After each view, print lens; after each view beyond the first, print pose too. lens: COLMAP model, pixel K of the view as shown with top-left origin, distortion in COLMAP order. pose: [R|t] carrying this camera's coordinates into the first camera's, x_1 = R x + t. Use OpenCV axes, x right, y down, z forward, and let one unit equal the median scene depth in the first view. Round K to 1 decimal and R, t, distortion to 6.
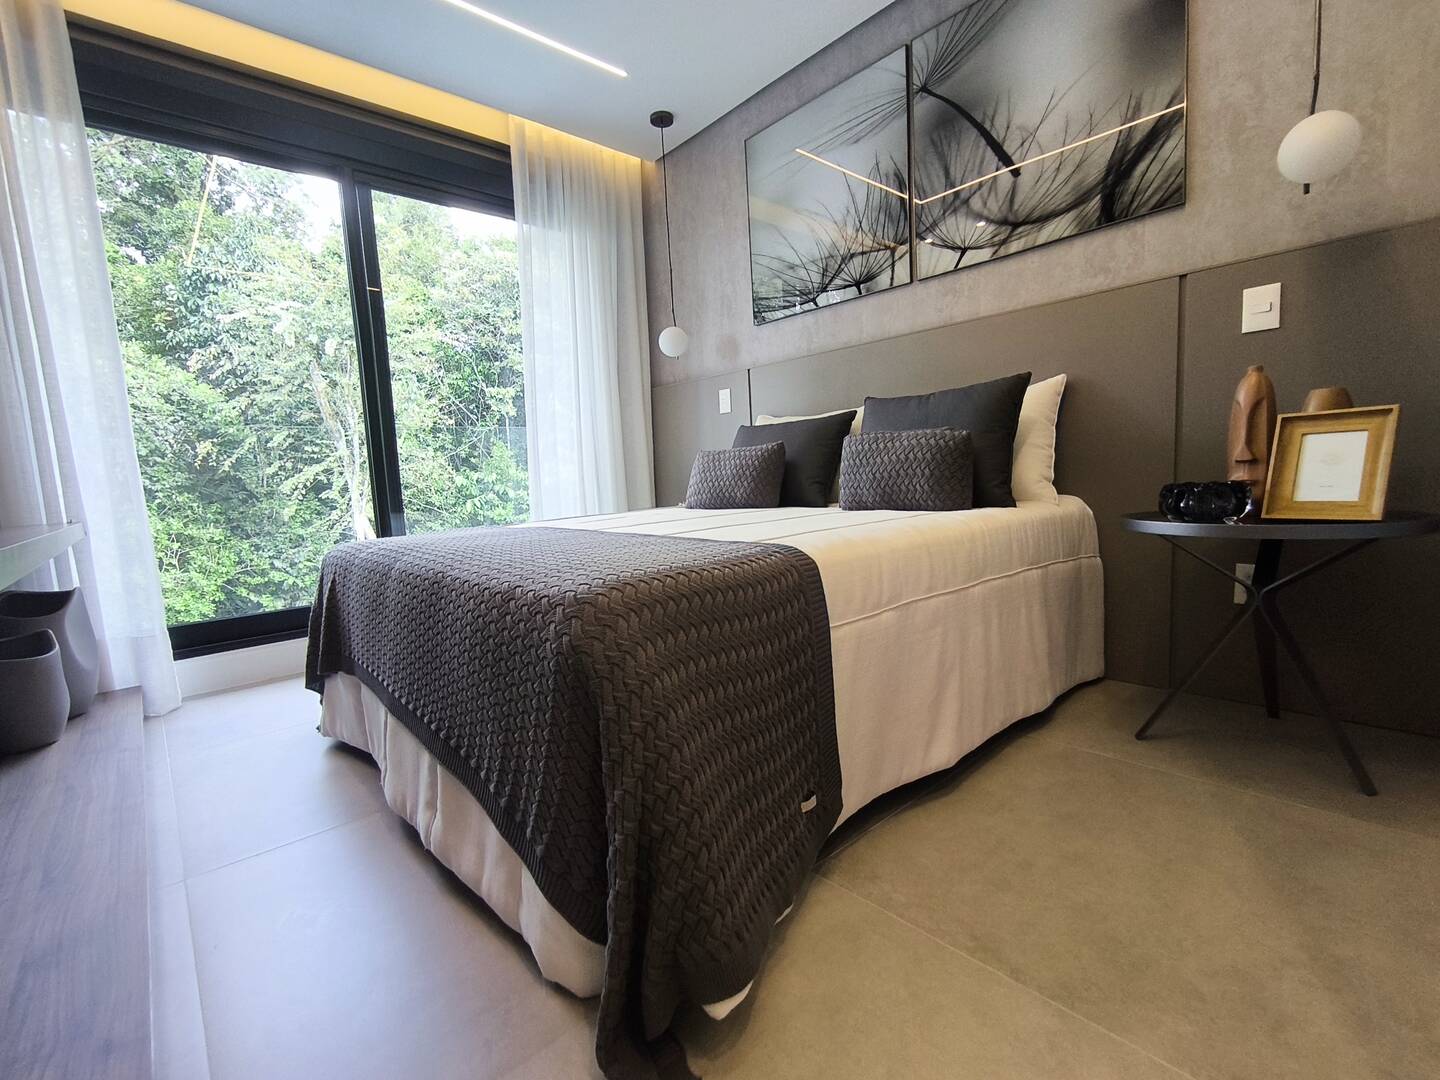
lens RADIAL K [[654.8, 0, 717.1], [0, 654.8, 543.3], [0, 0, 1]] dist [-0.010049, 0.007050]
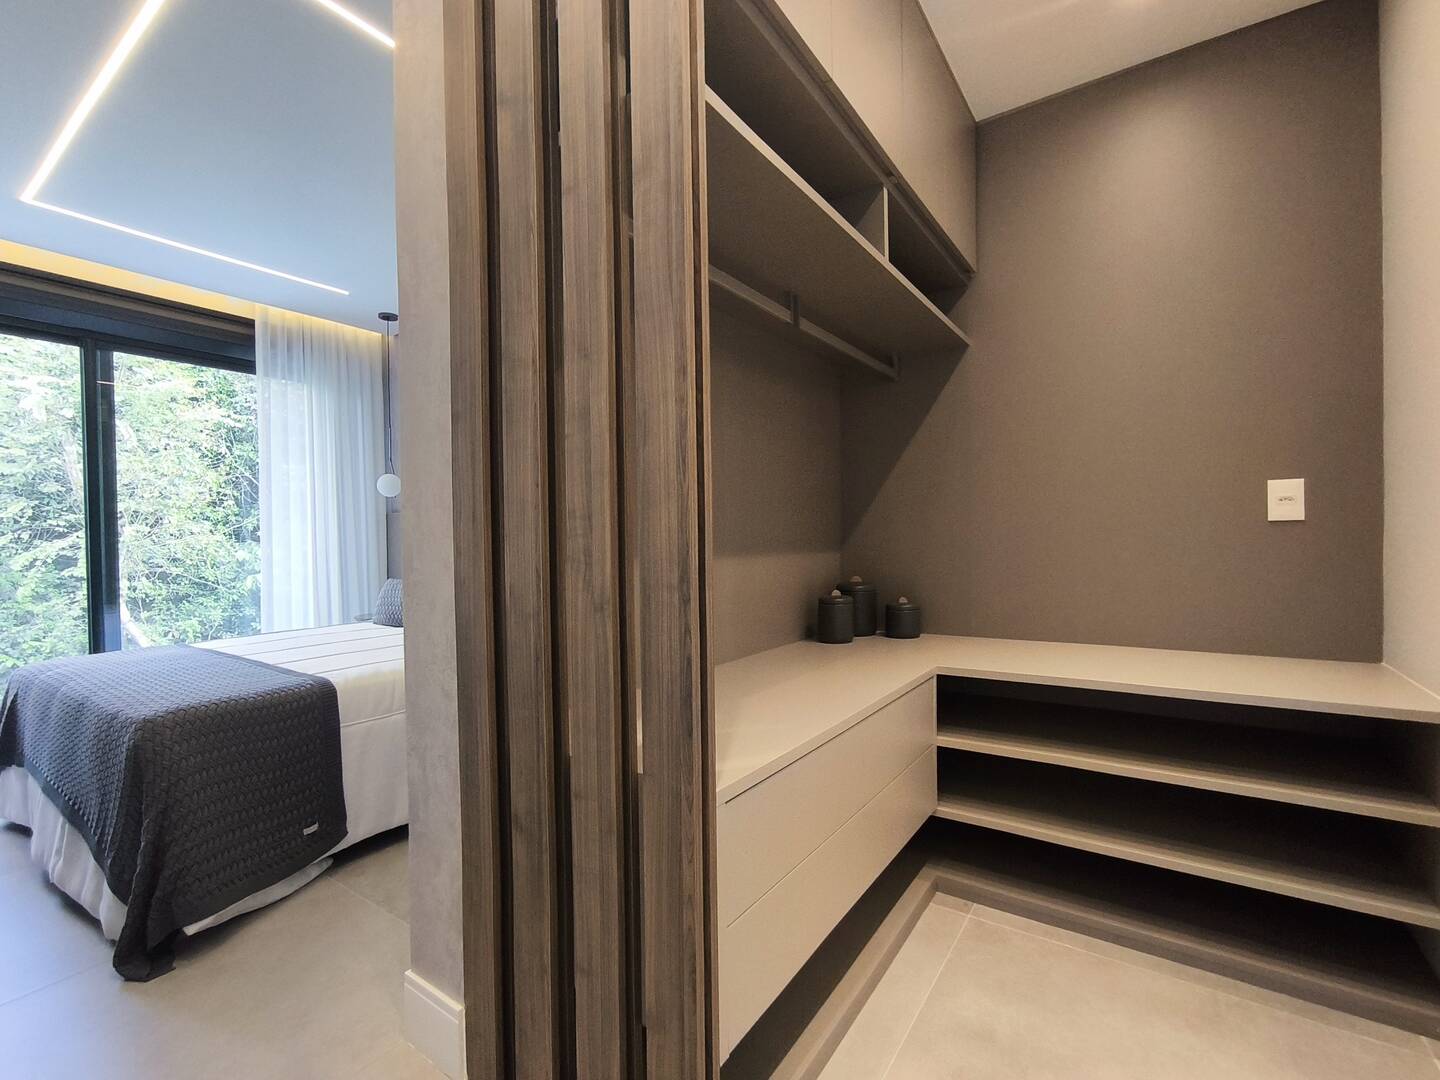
lens RADIAL K [[654.8, 0, 723.4], [0, 654.8, 543.3], [0, 0, 1]] dist [-0.010049, 0.007050]
pose [[0.972167, 0.033958, 0.231816, 0.571416], [-0.009516, 0.994347, -0.105752, -0.140939], [-0.234096, 0.100603, 0.966994, -0.755225]]
